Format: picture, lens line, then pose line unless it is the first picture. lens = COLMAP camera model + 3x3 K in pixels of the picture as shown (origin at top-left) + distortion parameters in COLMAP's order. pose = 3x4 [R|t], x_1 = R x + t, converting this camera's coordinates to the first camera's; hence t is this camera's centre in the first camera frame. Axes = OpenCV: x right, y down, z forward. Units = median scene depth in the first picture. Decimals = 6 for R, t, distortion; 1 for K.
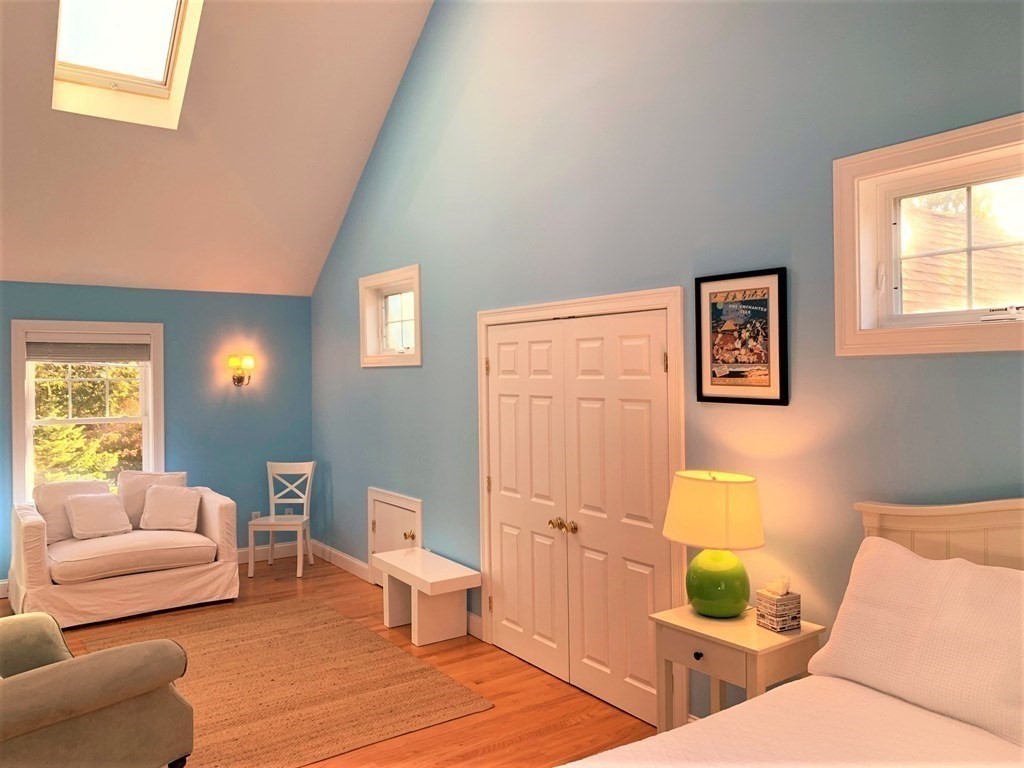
lens RADIAL K [[782.4, 0, 508.3], [0, 782.4, 363.7], [0, 0, 1]] dist [-0.002631, -0.006170]
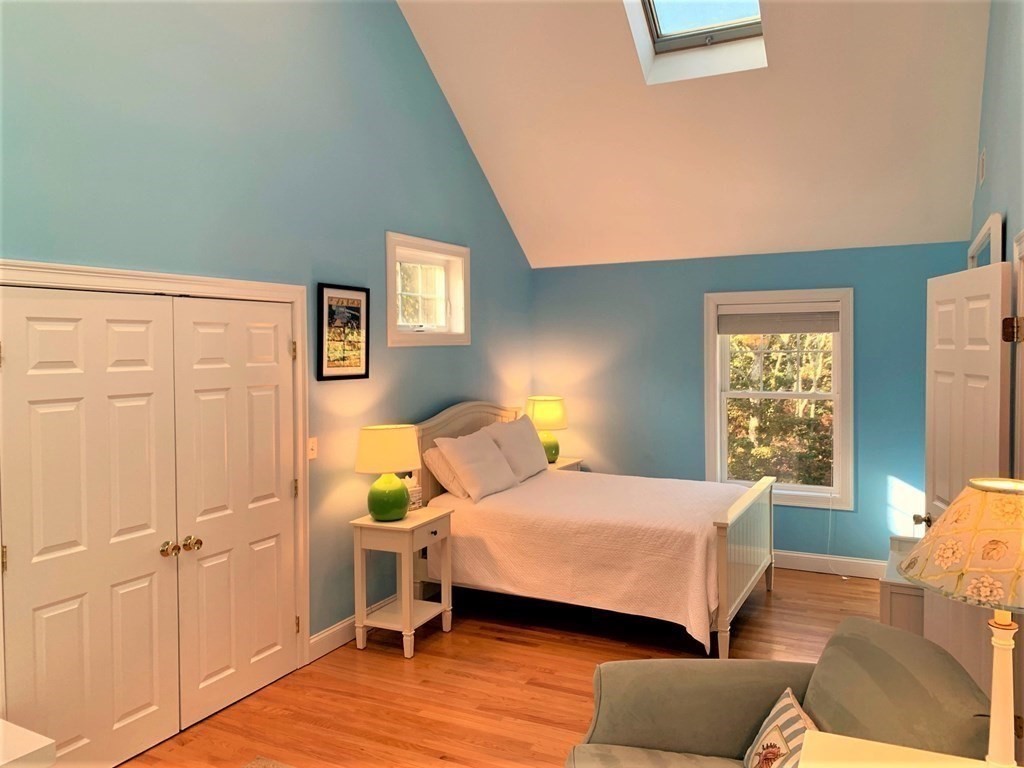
lens RADIAL K [[782.4, 0, 508.3], [0, 782.4, 363.7], [0, 0, 1]] dist [-0.002631, -0.006170]
pose [[-0.492860, -0.012363, 0.870021, -1.046958], [0.002281, 0.999877, 0.015500, 0.001593], [-0.870105, 0.009624, -0.492772, 1.413000]]
